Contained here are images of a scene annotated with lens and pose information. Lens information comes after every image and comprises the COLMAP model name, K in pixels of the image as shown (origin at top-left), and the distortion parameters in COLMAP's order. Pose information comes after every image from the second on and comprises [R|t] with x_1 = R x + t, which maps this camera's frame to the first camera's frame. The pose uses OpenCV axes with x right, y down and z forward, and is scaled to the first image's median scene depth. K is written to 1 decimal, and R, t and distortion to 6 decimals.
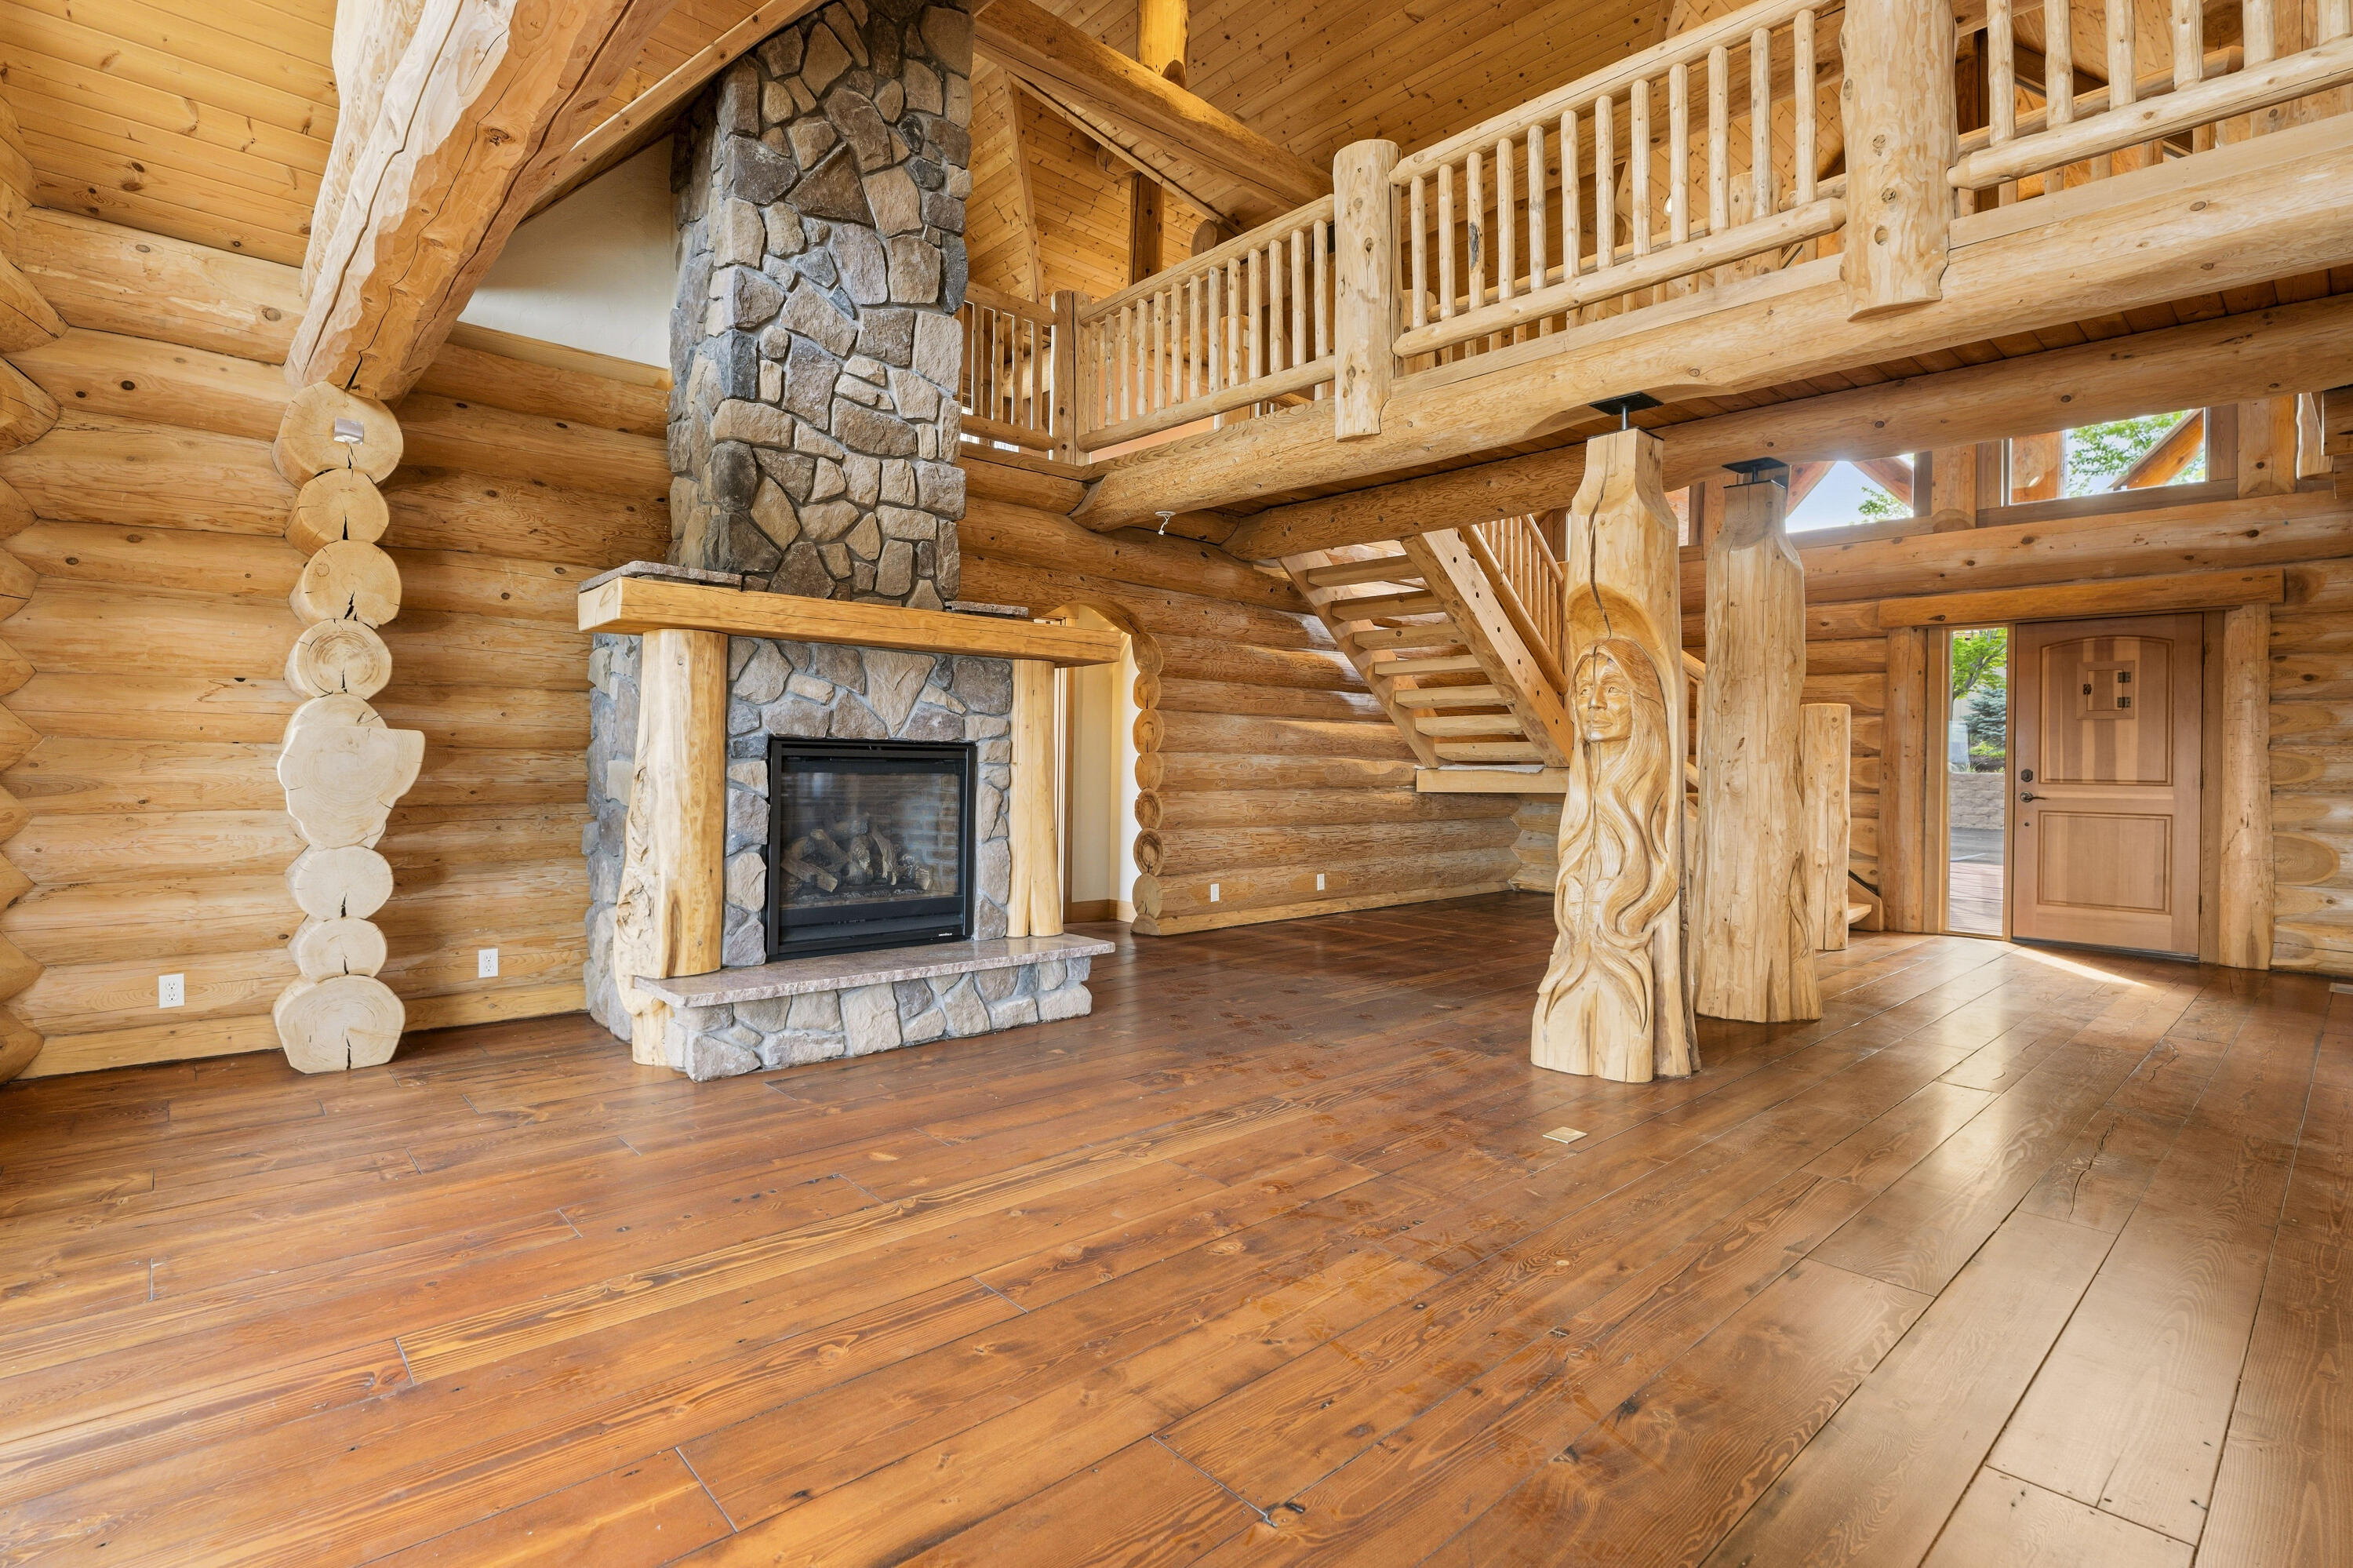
lens RADIAL K [[1121.6, 0, 1172.4], [0, 1121.6, 757.3], [0, 0, 1]] dist [-0.015549, 0.000205]
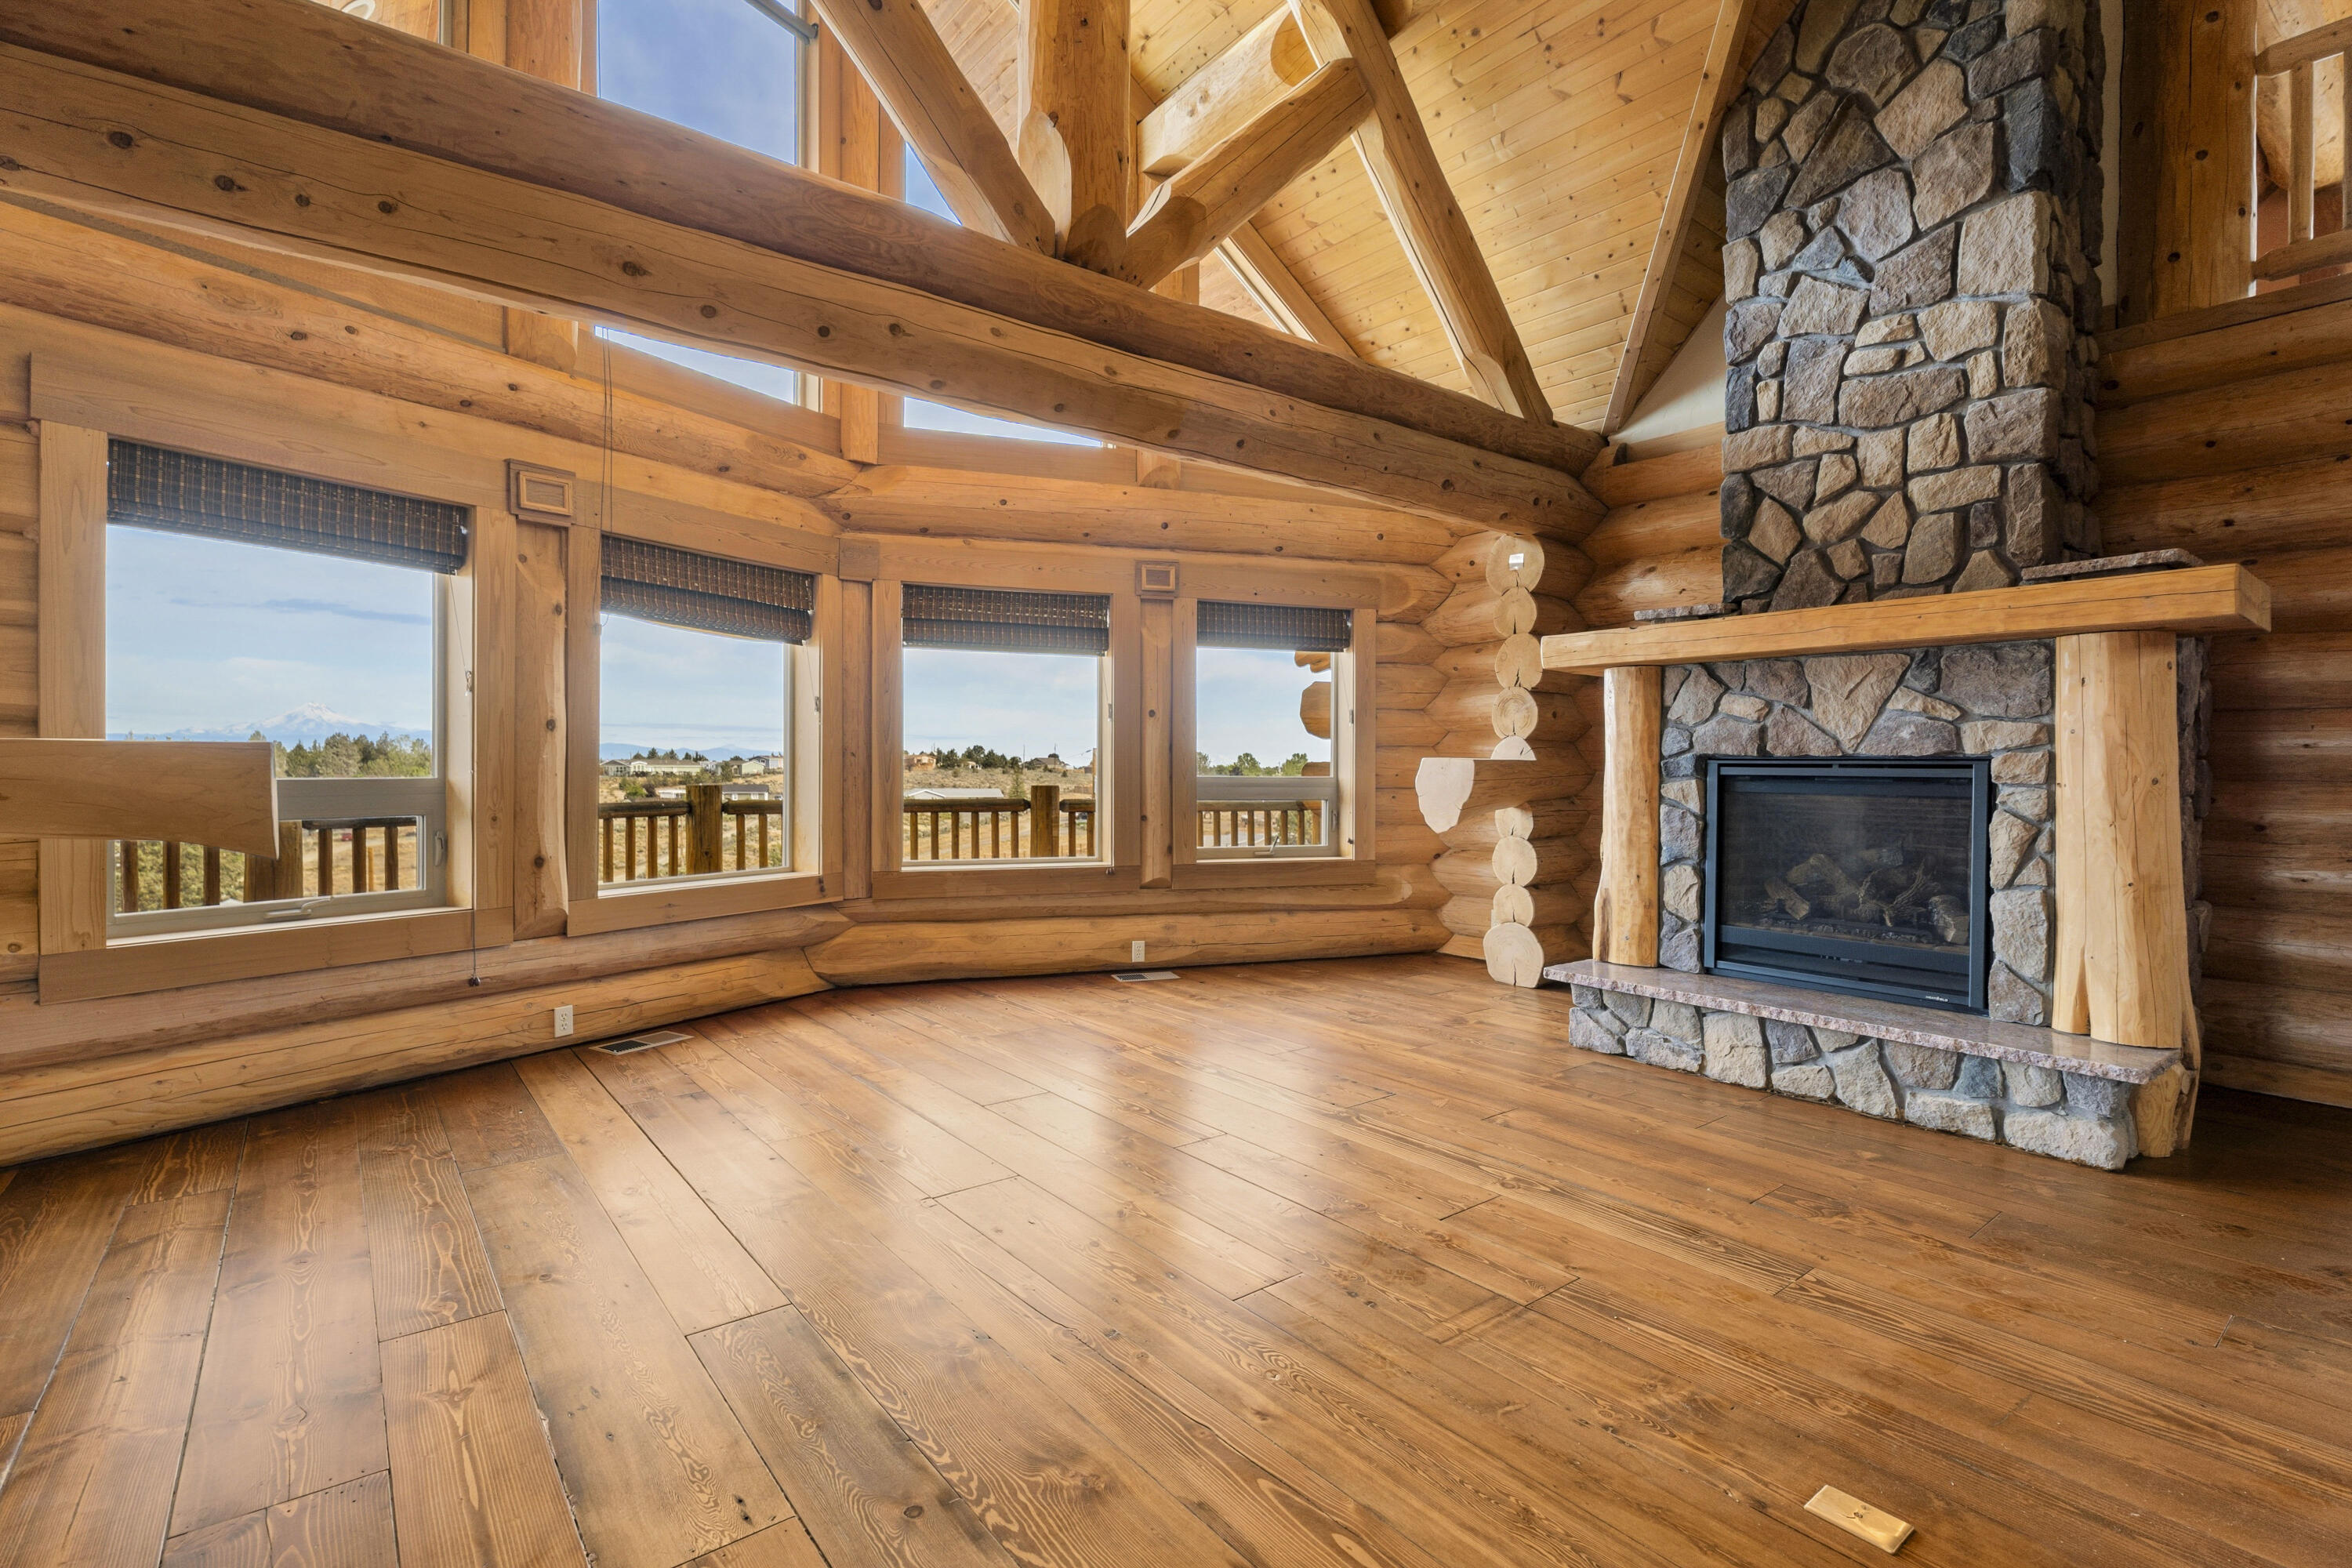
lens RADIAL K [[1070.3, 0, 1166.1], [0, 1070.3, 770.7], [0, 0, 1]] dist [0.002965, -0.000170]
pose [[-0.069763, -0.012212, -0.997489, 0.642445], [-0.004888, 0.999917, -0.011900, 0.008714], [0.997552, 0.004045, -0.069817, 0.543193]]
